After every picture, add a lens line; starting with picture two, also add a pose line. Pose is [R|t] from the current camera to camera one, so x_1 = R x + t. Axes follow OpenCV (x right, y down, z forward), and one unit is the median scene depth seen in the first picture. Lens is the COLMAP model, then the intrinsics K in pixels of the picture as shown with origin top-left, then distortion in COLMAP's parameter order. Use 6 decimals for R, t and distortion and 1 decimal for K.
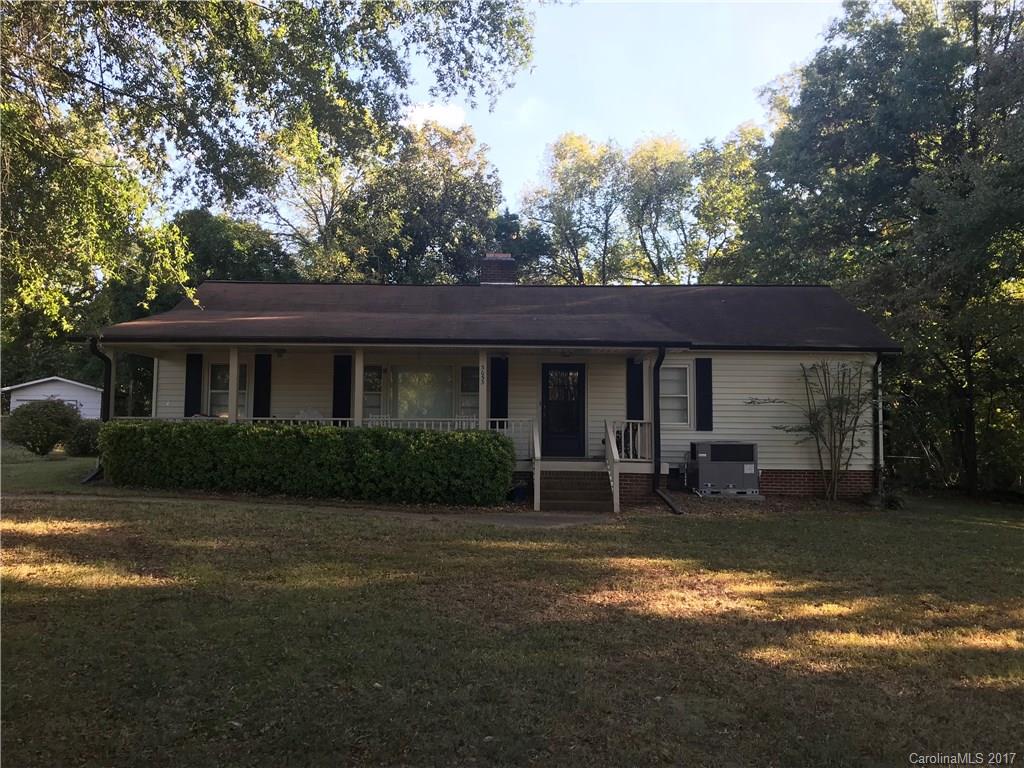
lens RADIAL K [[832.3, 0, 512.0], [0, 832.3, 384.0], [0, 0, 1]] dist [0.007123, -0.001185]
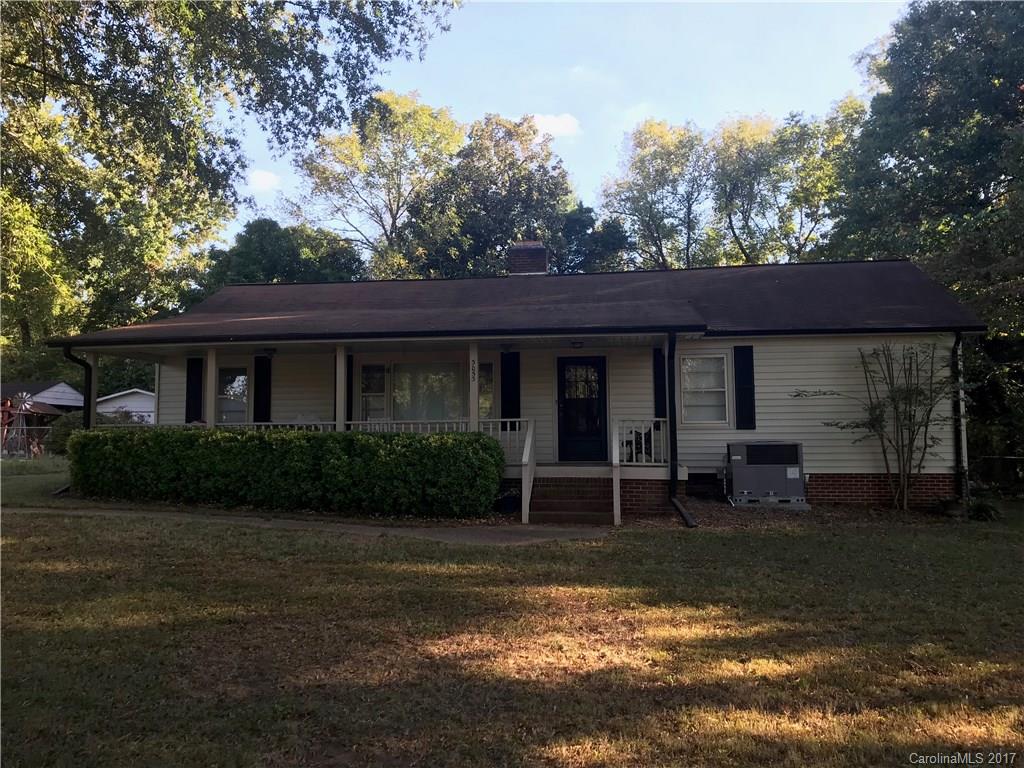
lens RADIAL K [[832.3, 0, 512.0], [0, 832.3, 384.0], [0, 0, 1]] dist [0.007123, -0.001185]
pose [[0.988844, -0.024744, -0.146883, 0.121314], [0.023612, 0.999677, -0.009445, 0.011418], [0.147069, 0.005872, 0.989109, 0.108623]]
